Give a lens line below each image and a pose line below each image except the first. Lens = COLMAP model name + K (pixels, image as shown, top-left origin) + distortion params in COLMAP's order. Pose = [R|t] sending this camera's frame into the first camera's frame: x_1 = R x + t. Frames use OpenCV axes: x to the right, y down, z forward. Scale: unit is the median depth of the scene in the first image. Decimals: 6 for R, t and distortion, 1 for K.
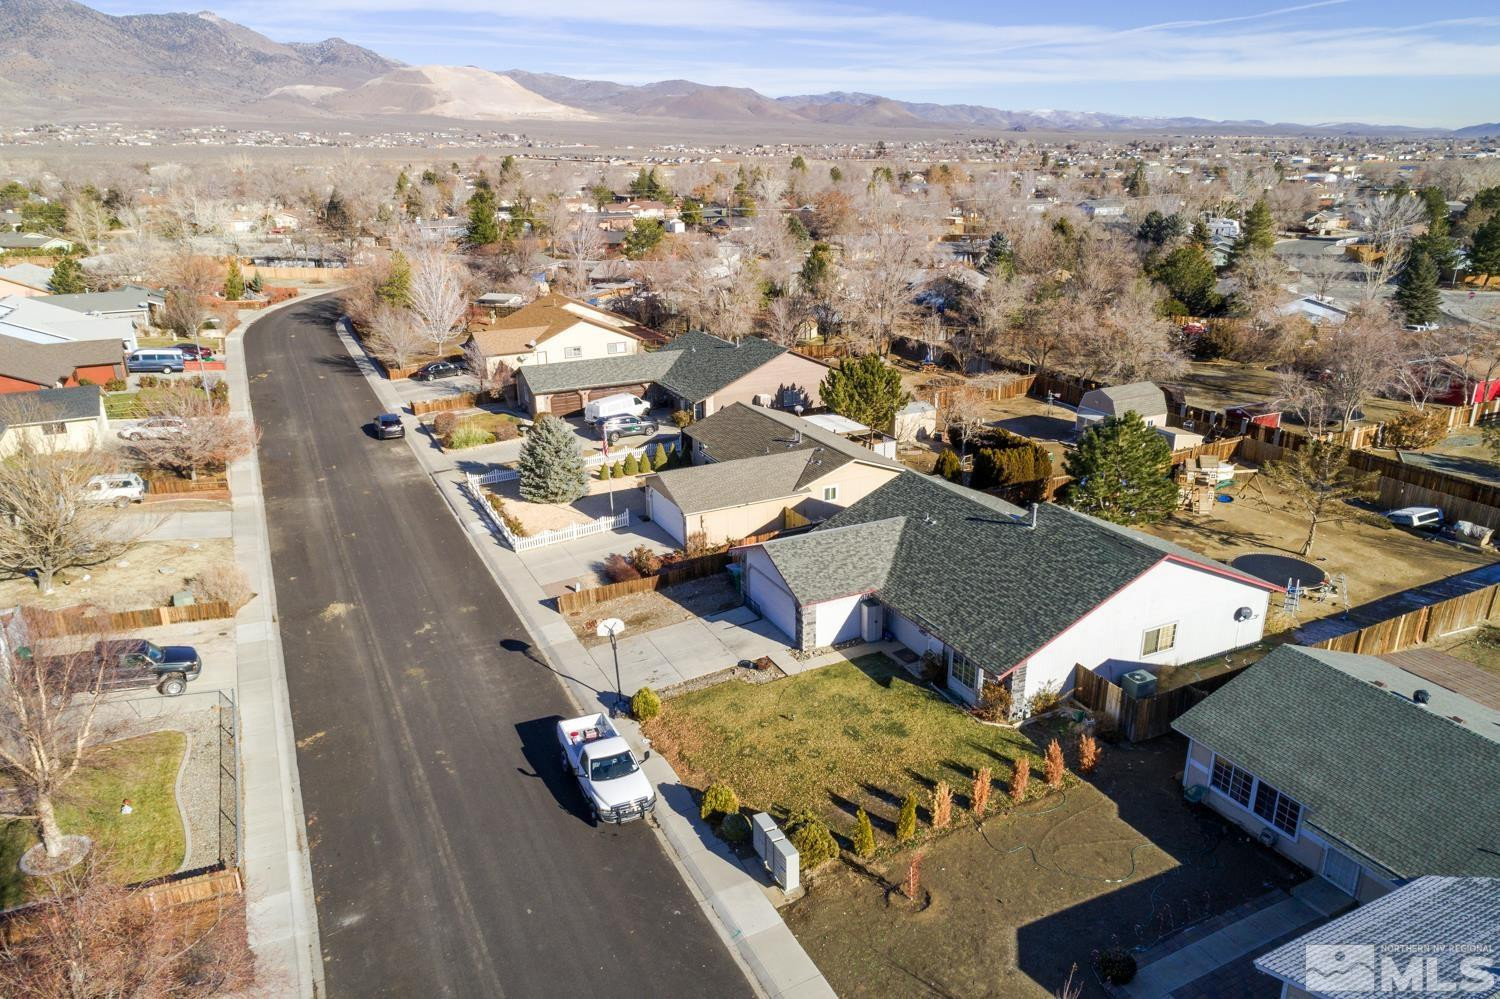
lens RADIAL K [[1008.8, 0, 750.4], [0, 1008.8, 499.2], [0, 0, 1]] dist [0.011009, 0.007815]
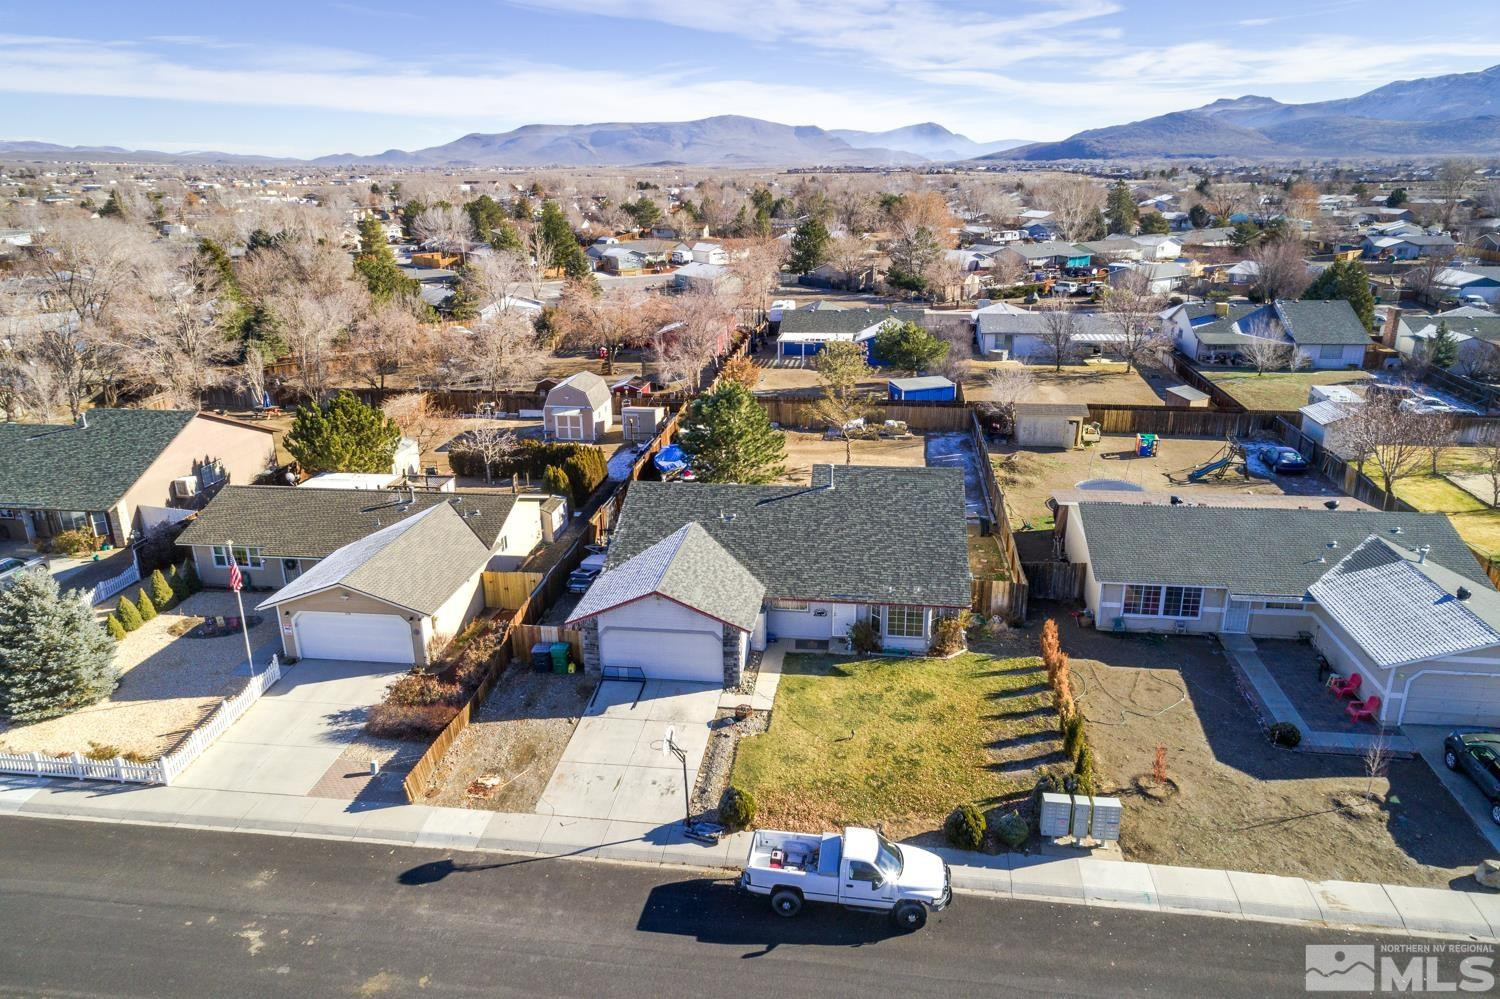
lens RADIAL K [[1008.8, 0, 750.4], [0, 1008.8, 499.2], [0, 0, 1]] dist [0.011009, 0.007815]
pose [[0.563134, -0.260670, 0.784176, -0.455467], [0.279898, 0.953021, 0.115795, -0.080838], [-0.777520, 0.154281, 0.609639, 0.325807]]
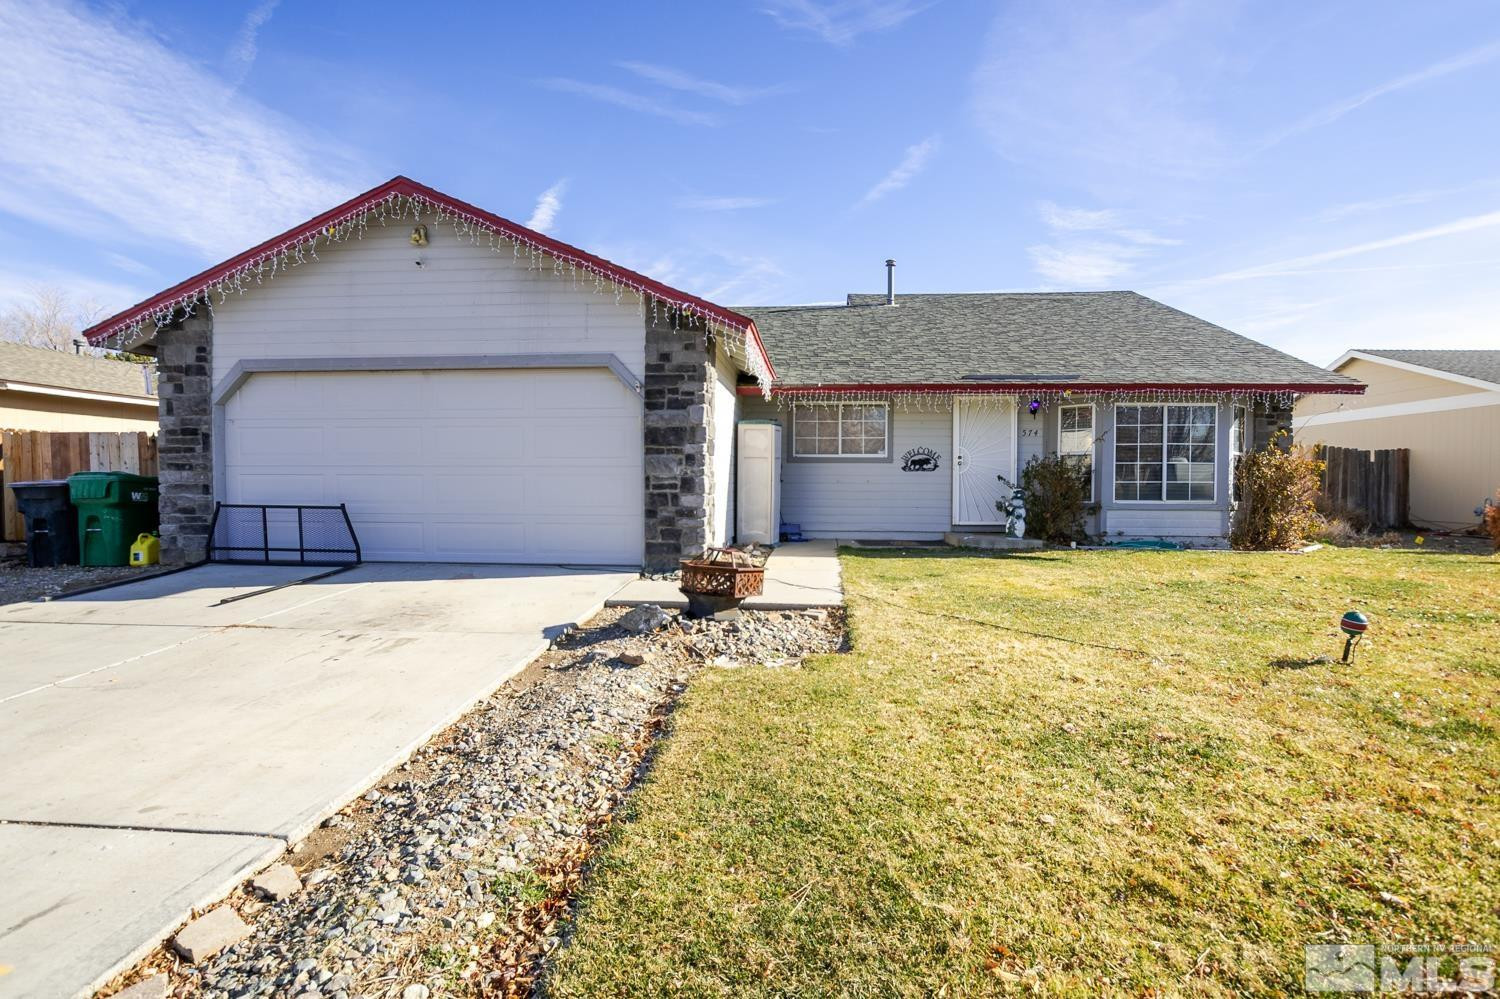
lens RADIAL K [[838.2, 0, 750.0], [0, 838.2, 500.5], [0, 0, 1]] dist [-0.030151, 0.001717]
pose [[0.522161, 0.011922, 0.852763, -0.084675], [0.274829, 0.944210, -0.181483, 0.133826], [-0.807351, 0.329128, 0.489754, 0.679539]]
